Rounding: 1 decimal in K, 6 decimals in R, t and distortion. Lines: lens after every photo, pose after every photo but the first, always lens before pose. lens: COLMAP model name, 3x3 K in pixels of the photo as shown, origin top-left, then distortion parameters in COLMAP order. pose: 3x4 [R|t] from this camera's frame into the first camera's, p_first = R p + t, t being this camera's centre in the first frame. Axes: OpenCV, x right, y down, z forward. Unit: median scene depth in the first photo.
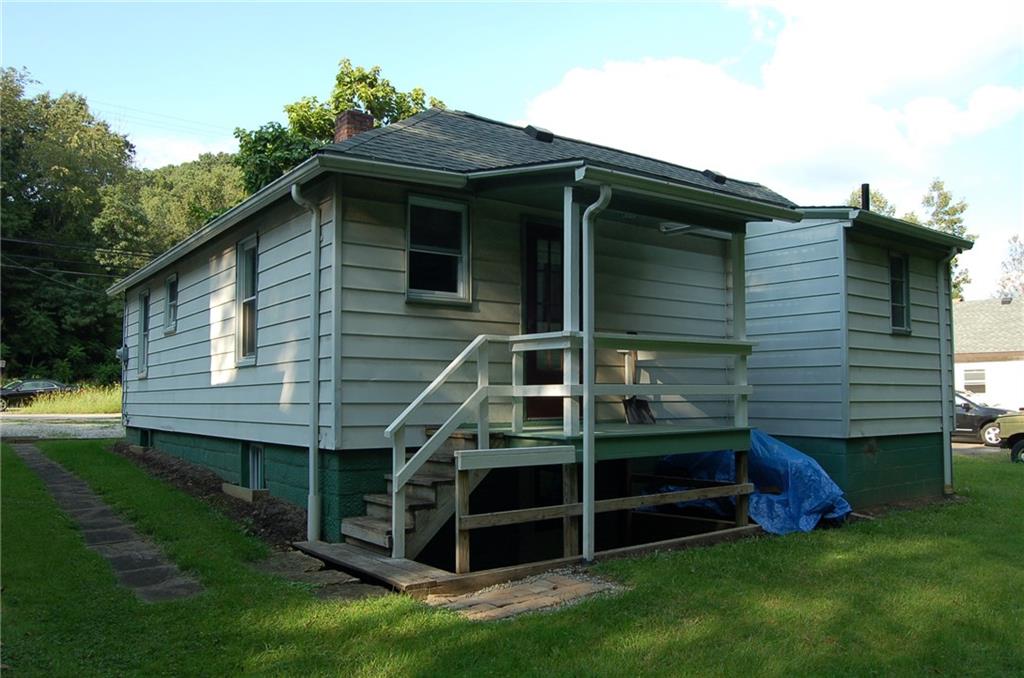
lens RADIAL K [[804.9, 0, 512.7], [0, 804.9, 357.3], [0, 0, 1]] dist [-0.092327, 0.034622]
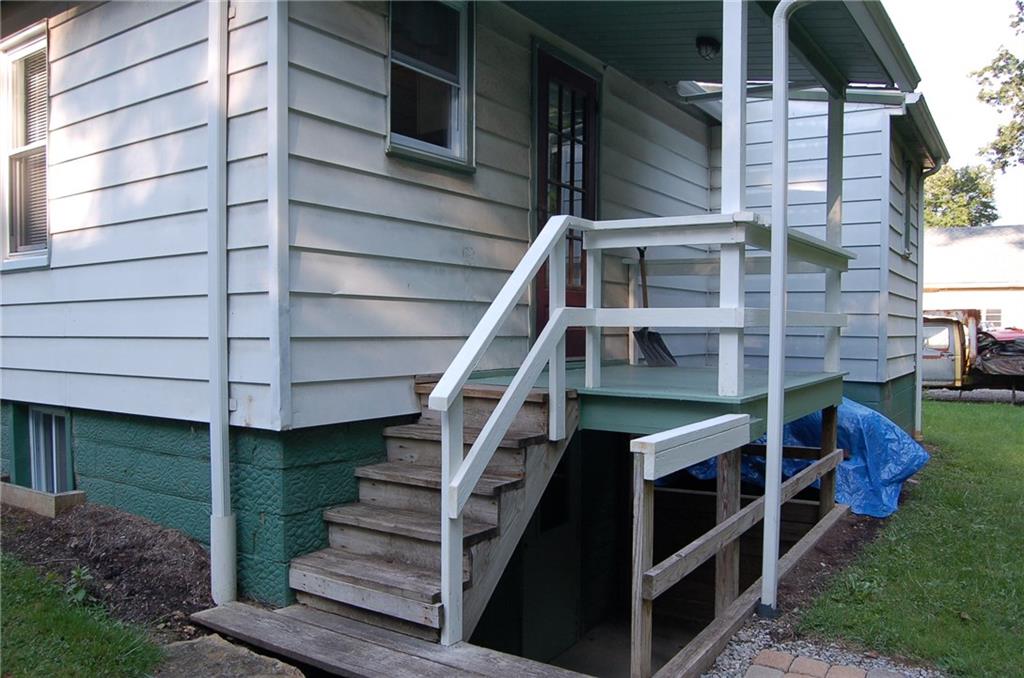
lens RADIAL K [[804.9, 0, 512.7], [0, 804.9, 357.3], [0, 0, 1]] dist [-0.092327, 0.034622]
pose [[0.942115, -0.005102, 0.335251, -0.245731], [-0.024585, 0.996141, 0.084249, 0.022806], [-0.334387, -0.087614, 0.938354, 0.468366]]
